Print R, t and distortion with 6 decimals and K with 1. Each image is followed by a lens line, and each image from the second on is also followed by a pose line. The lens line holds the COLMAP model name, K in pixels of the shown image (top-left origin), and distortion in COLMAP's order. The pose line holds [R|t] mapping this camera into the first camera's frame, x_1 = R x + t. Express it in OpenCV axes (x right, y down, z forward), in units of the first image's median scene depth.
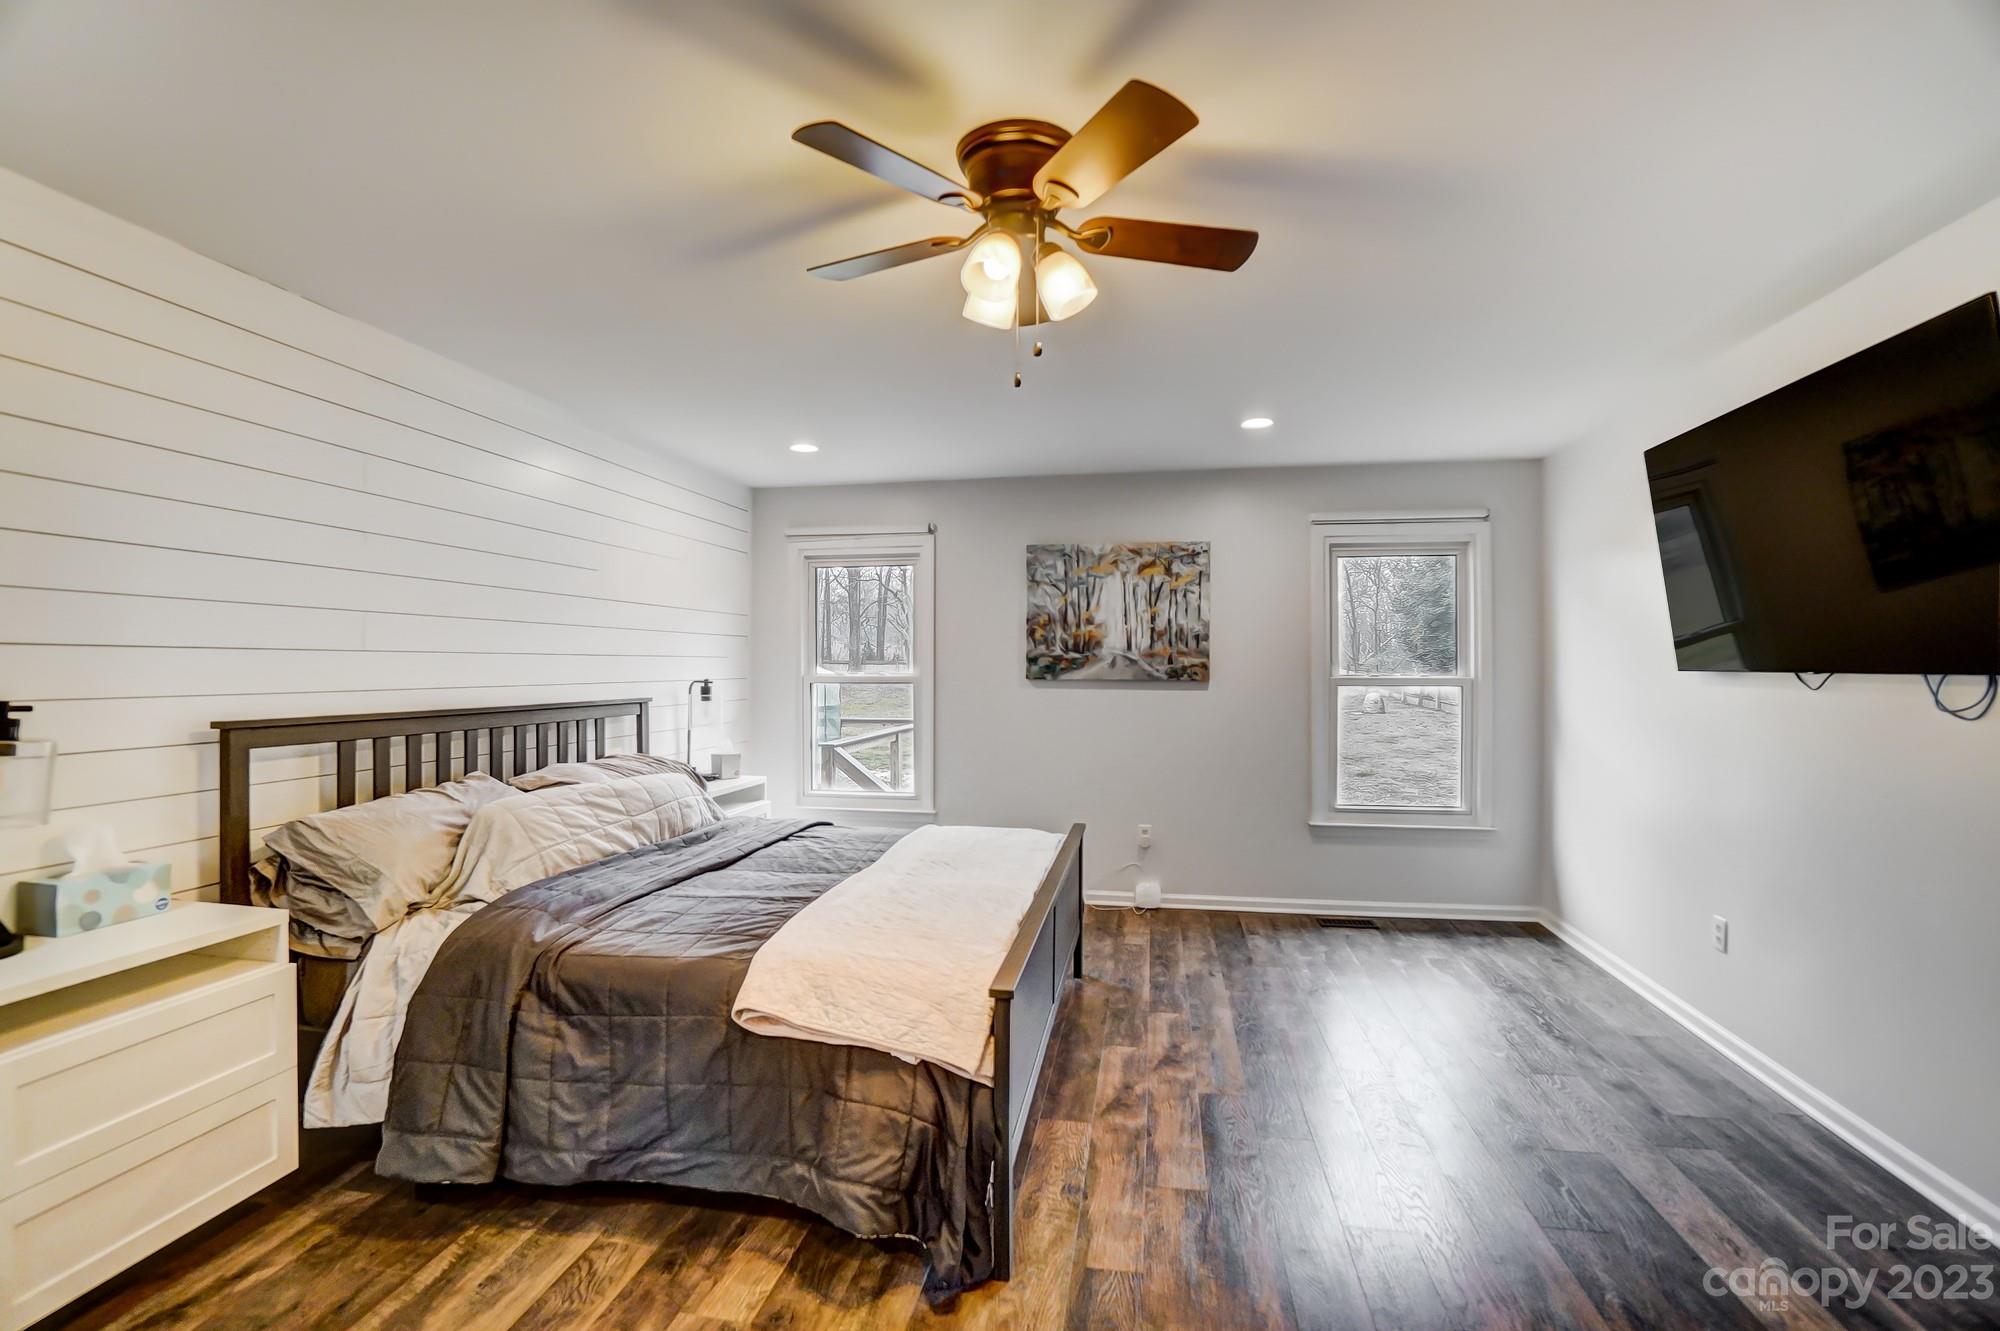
lens RADIAL K [[868.1, 0, 1000.0], [0, 868.1, 665.5], [0, 0, 1]] dist [-0.049826, 0.008788]
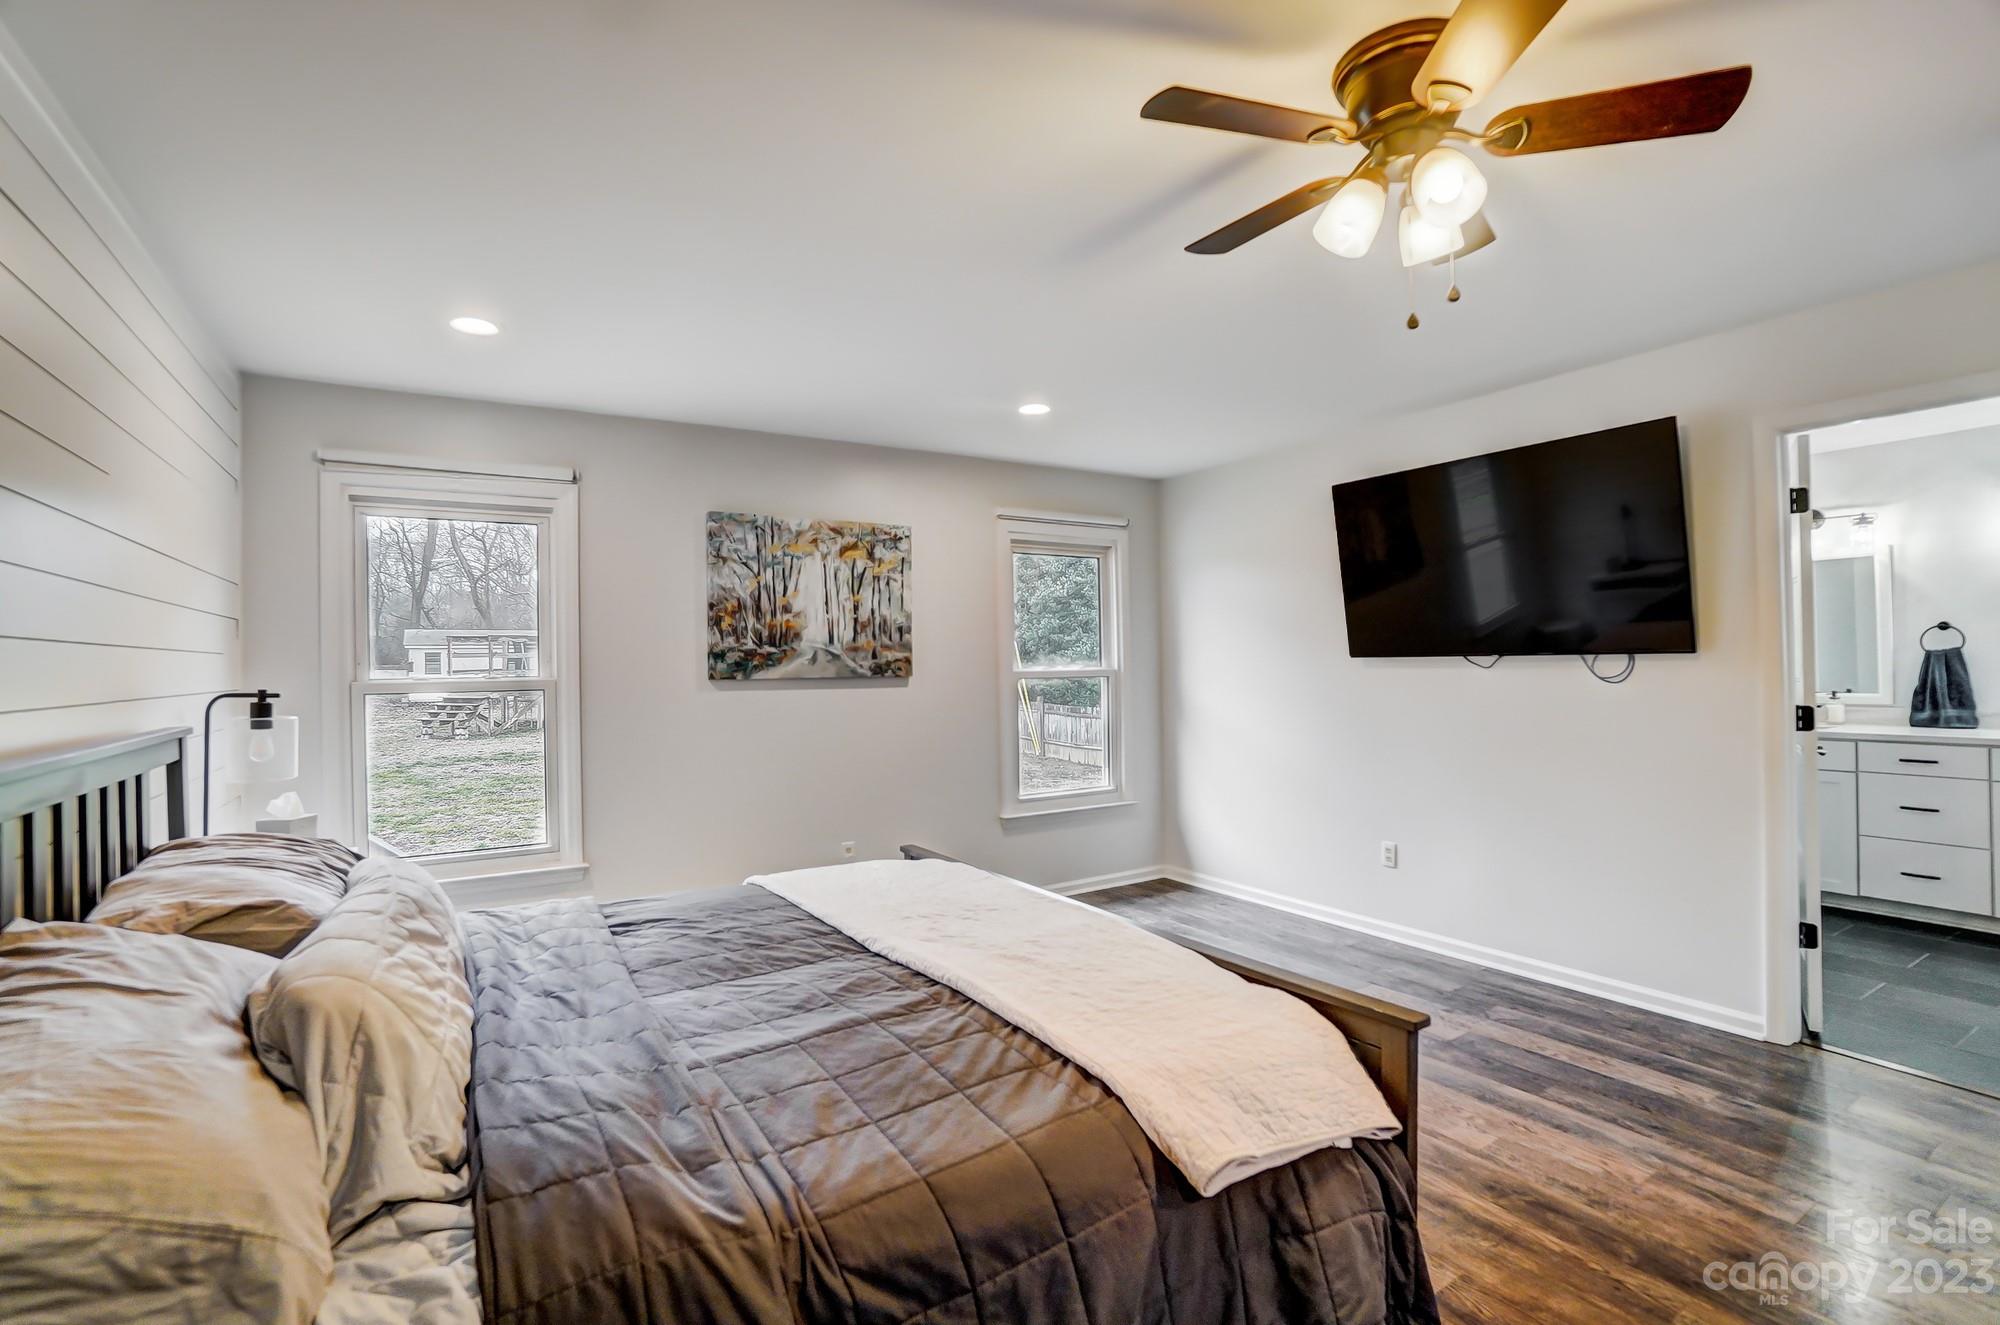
lens RADIAL K [[890.4, 0, 991.6], [0, 890.4, 658.2], [0, 0, 1]] dist [-0.066833, 0.023261]
pose [[0.742491, -0.006526, 0.669824, -0.330257], [0.014518, 0.999874, -0.006351, 0.005132], [-0.669699, 0.014440, 0.742493, 0.233830]]
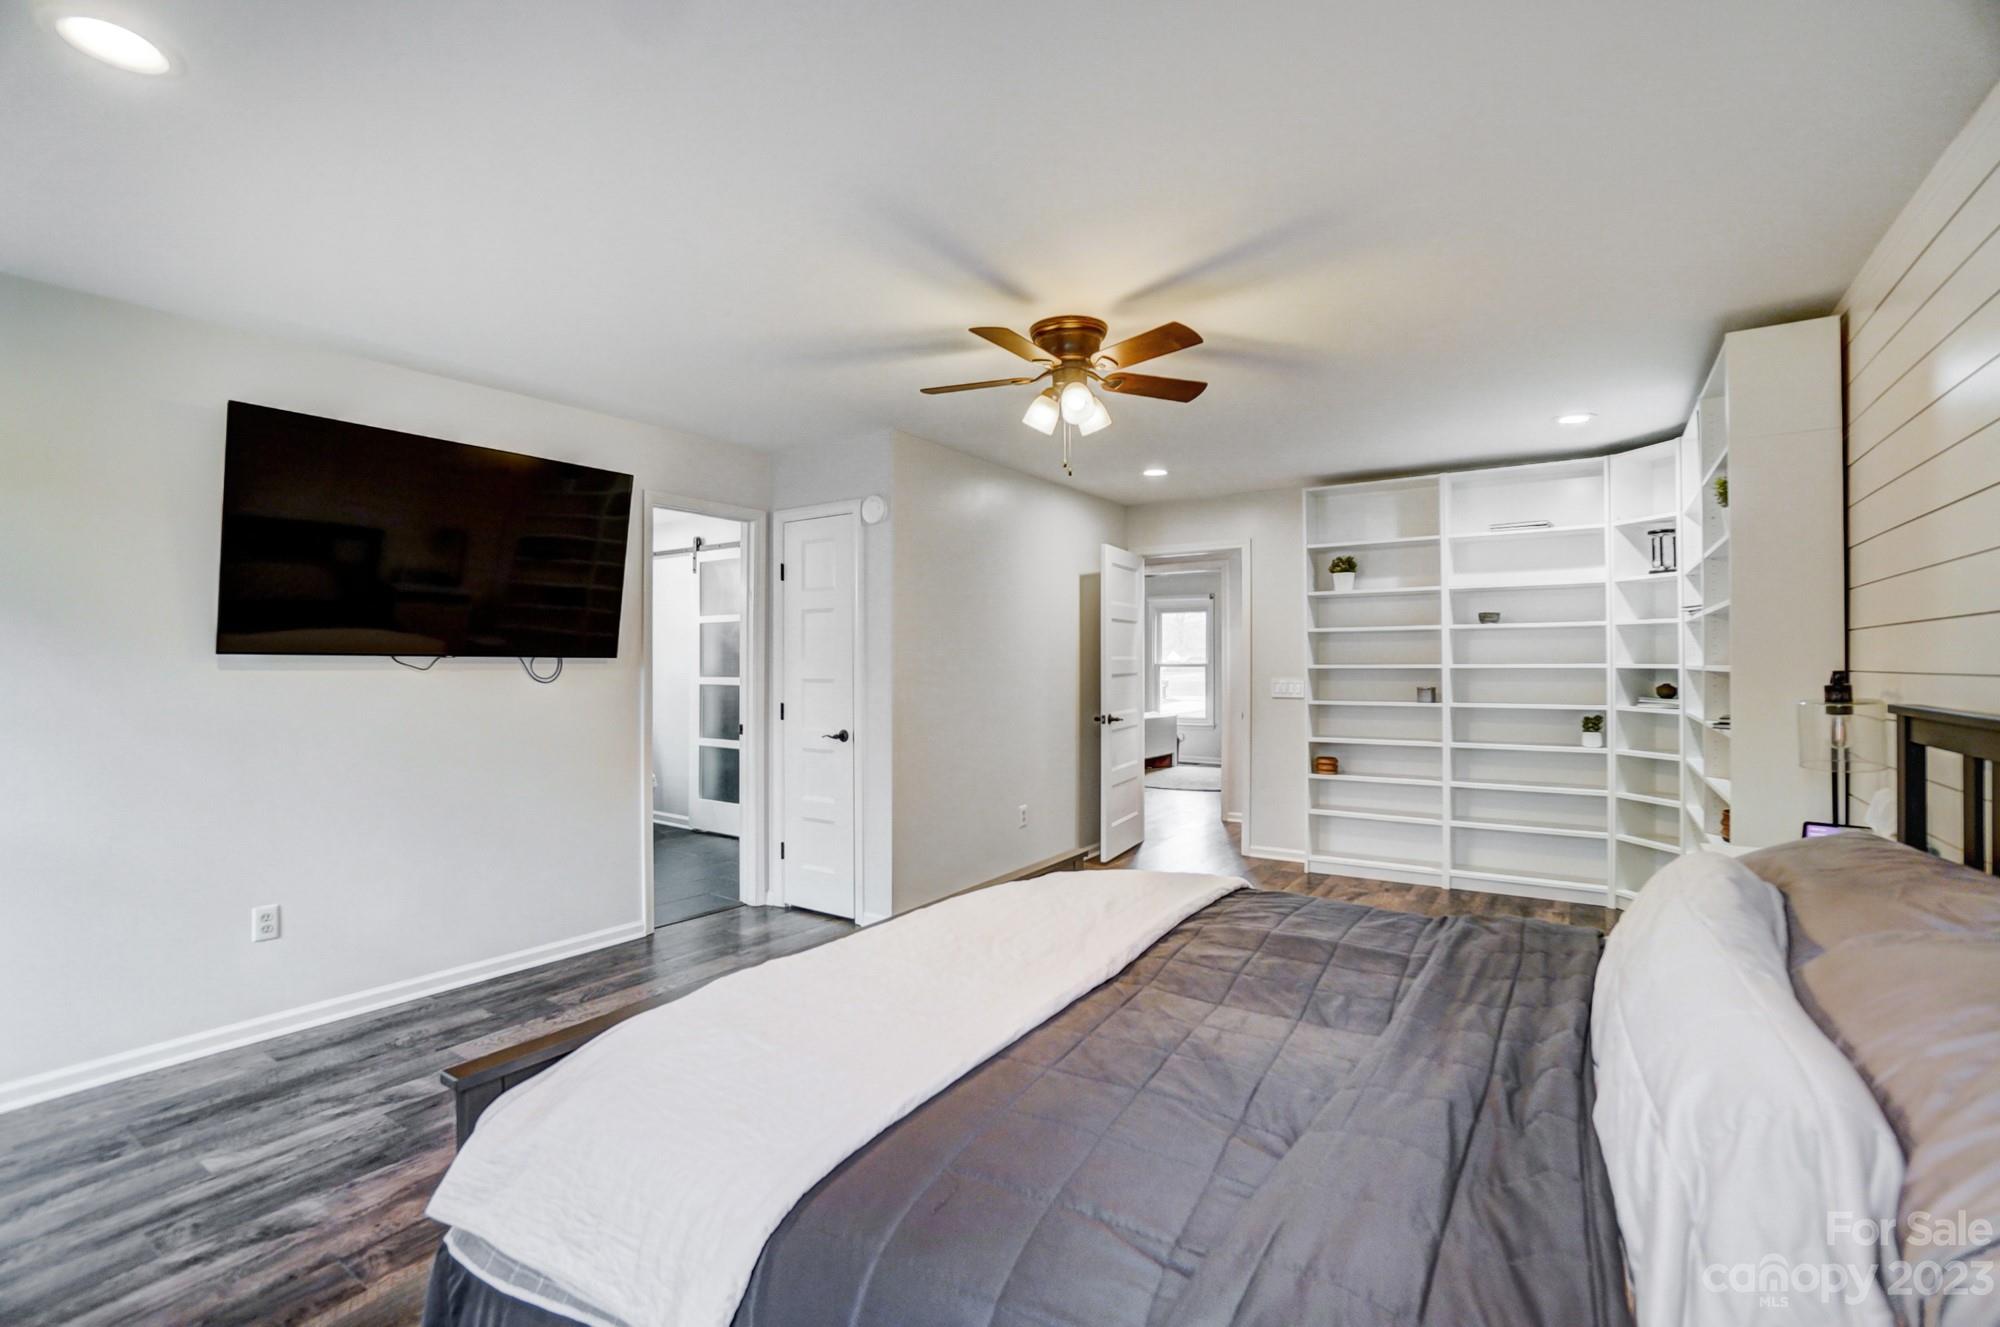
lens RADIAL K [[890.4, 0, 991.6], [0, 890.4, 659.2], [0, 0, 1]] dist [-0.066833, 0.023261]
pose [[-0.907464, 0.002381, 0.420122, -0.201925], [0.000346, 0.999988, -0.004919, 0.010441], [-0.420129, -0.004319, -0.907454, 0.946904]]
